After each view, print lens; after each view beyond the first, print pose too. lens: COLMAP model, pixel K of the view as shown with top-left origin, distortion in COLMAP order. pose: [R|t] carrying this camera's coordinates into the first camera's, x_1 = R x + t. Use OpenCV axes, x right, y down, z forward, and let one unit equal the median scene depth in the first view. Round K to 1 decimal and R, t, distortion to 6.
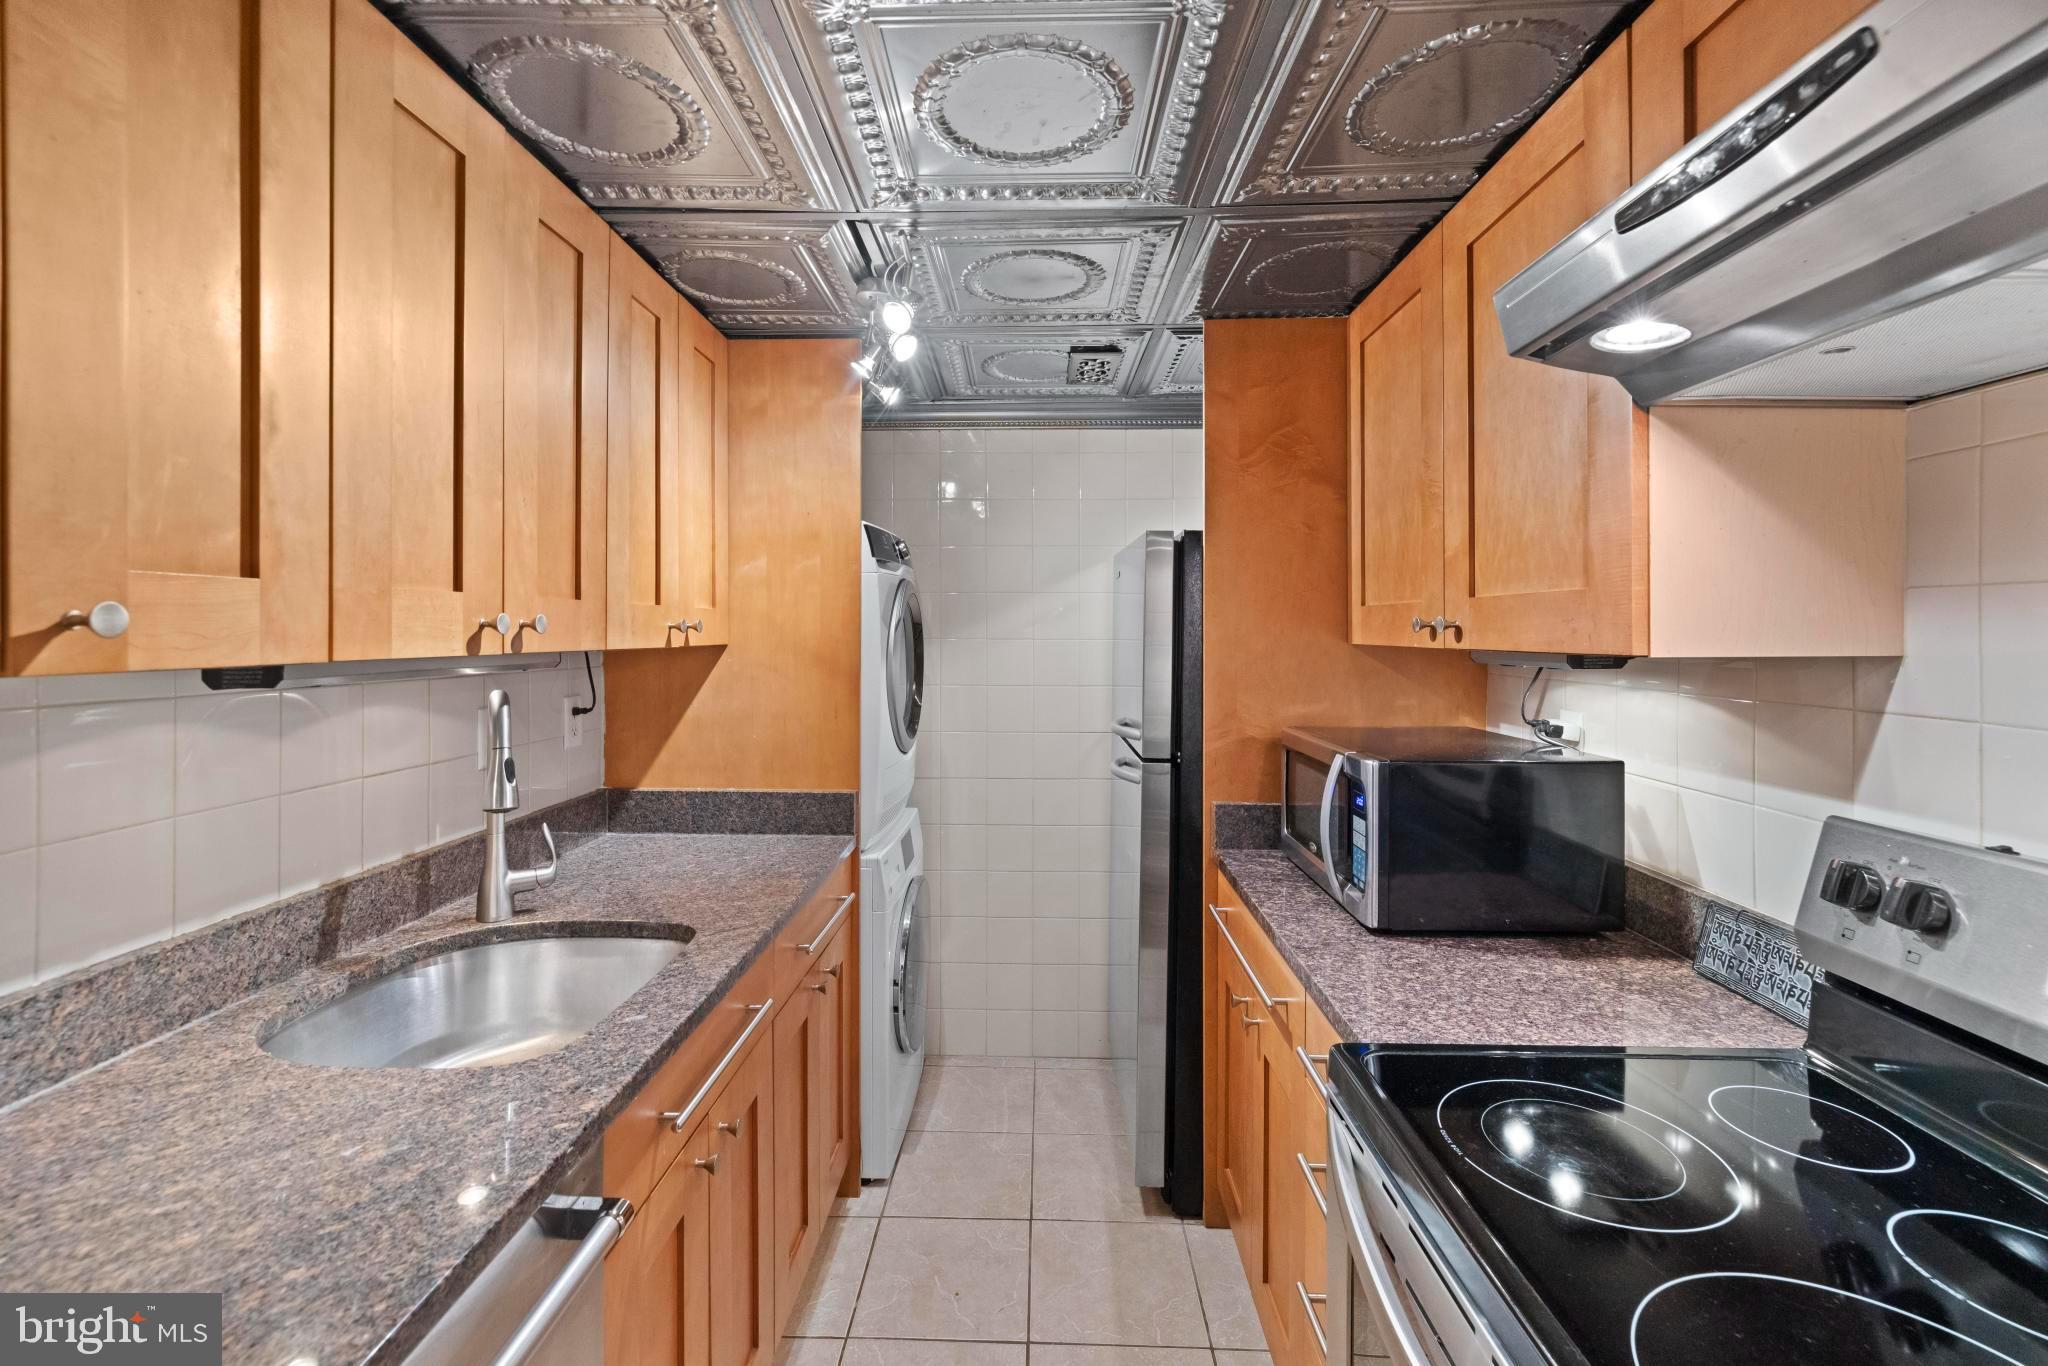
lens RADIAL K [[862.7, 0, 1015.3], [0, 862.7, 628.1], [0, 0, 1]] dist [0.000551, -0.000057]
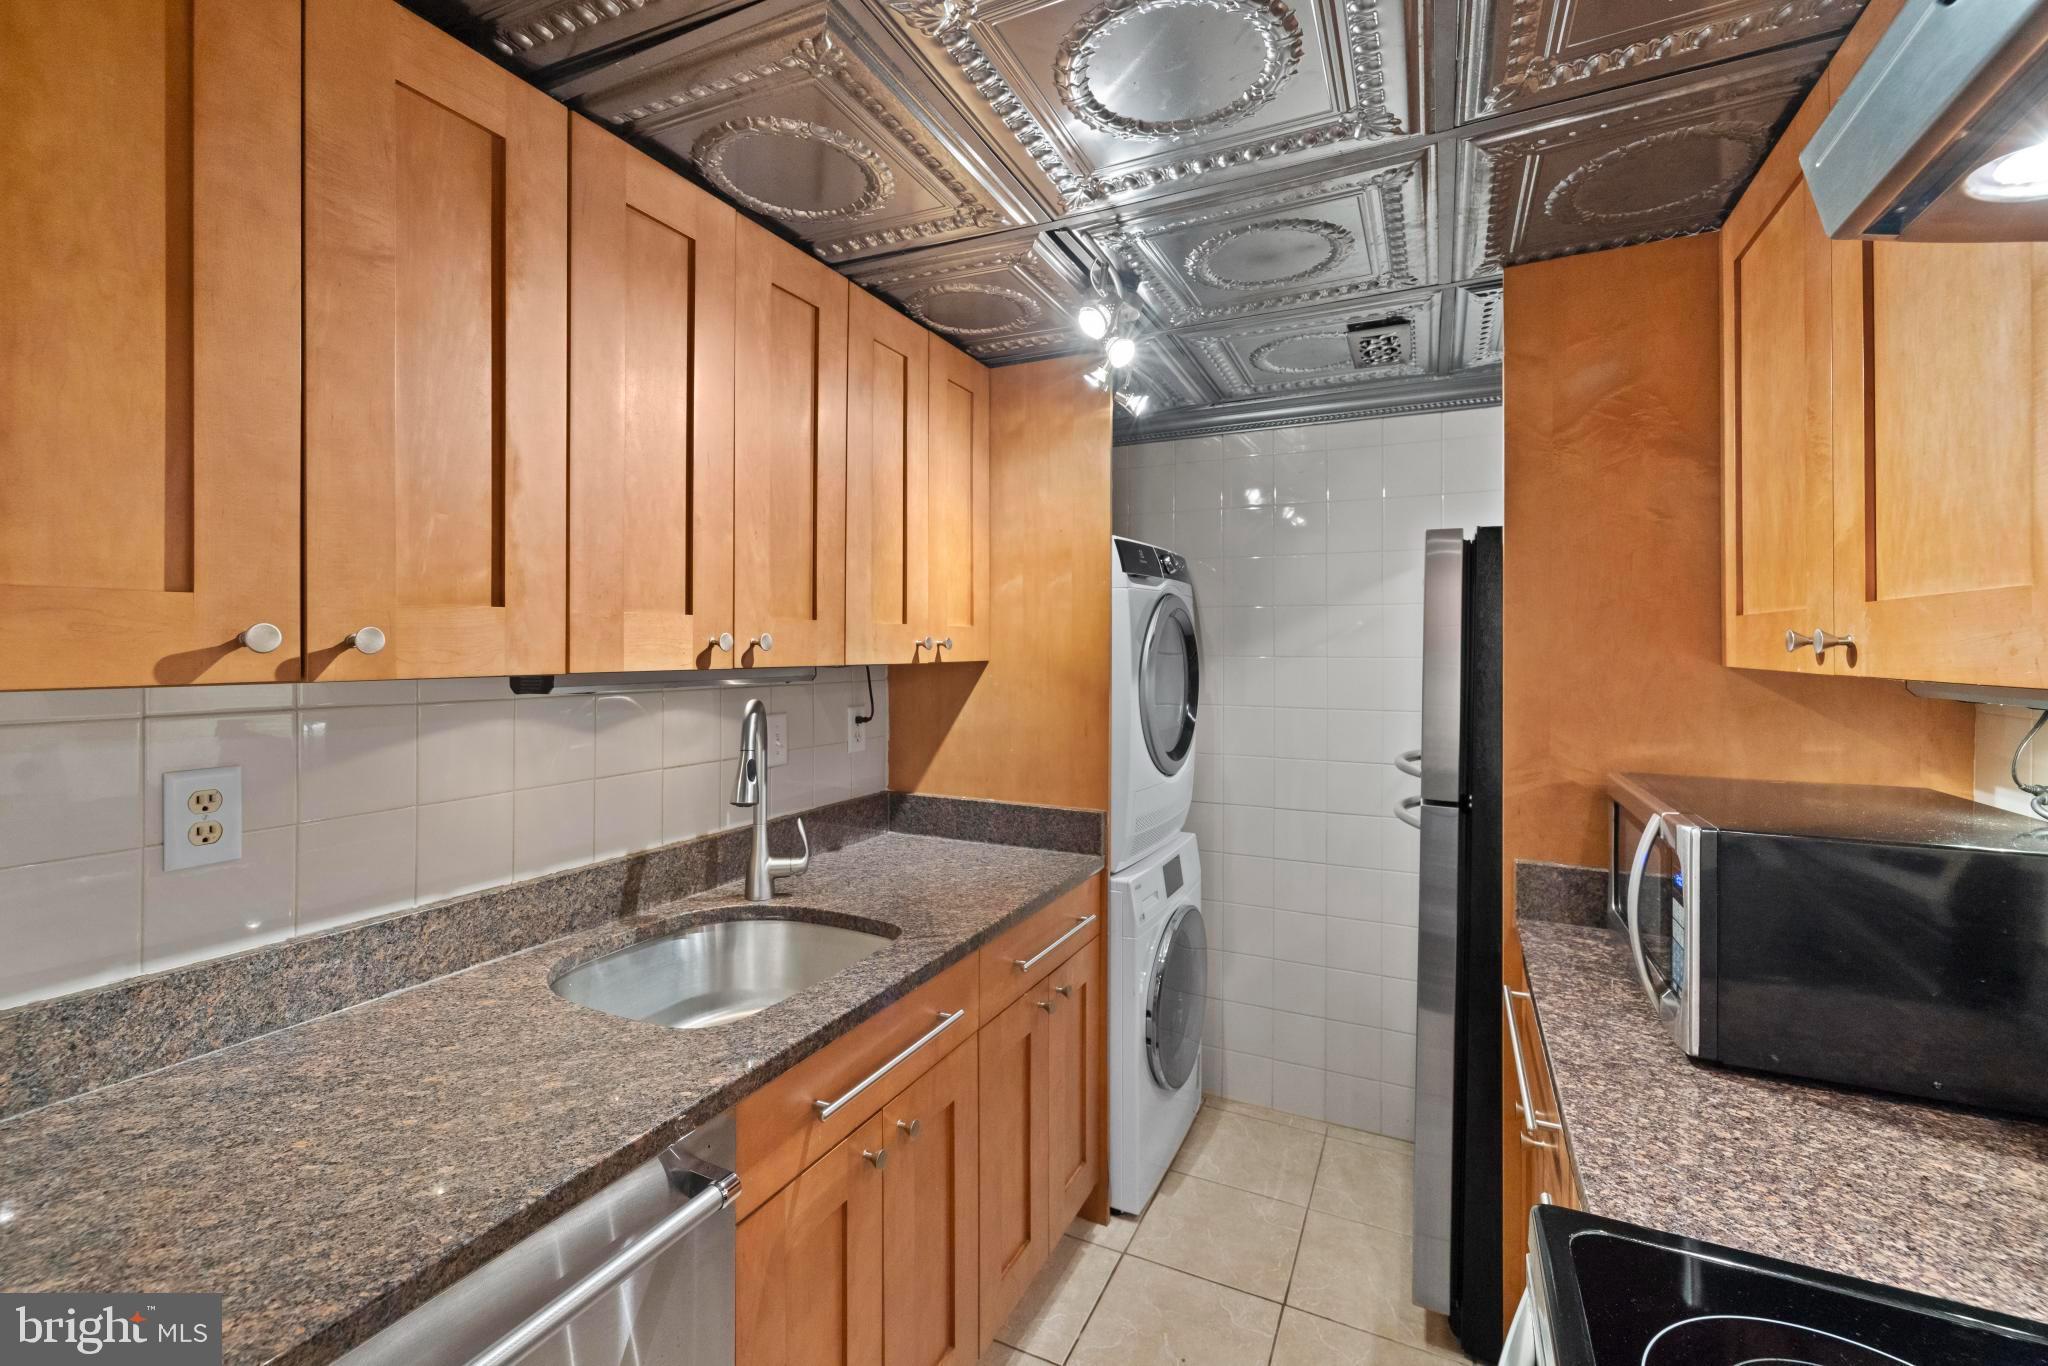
lens RADIAL K [[862.7, 0, 1027.0], [0, 862.7, 642.4], [0, 0, 1]] dist [0.000551, -0.000057]
pose [[0.912131, -0.000664, -0.409898, 0.188348], [-0.000031, 0.999999, -0.001689, -0.002009], [0.409899, 0.001554, 0.912130, 0.093238]]
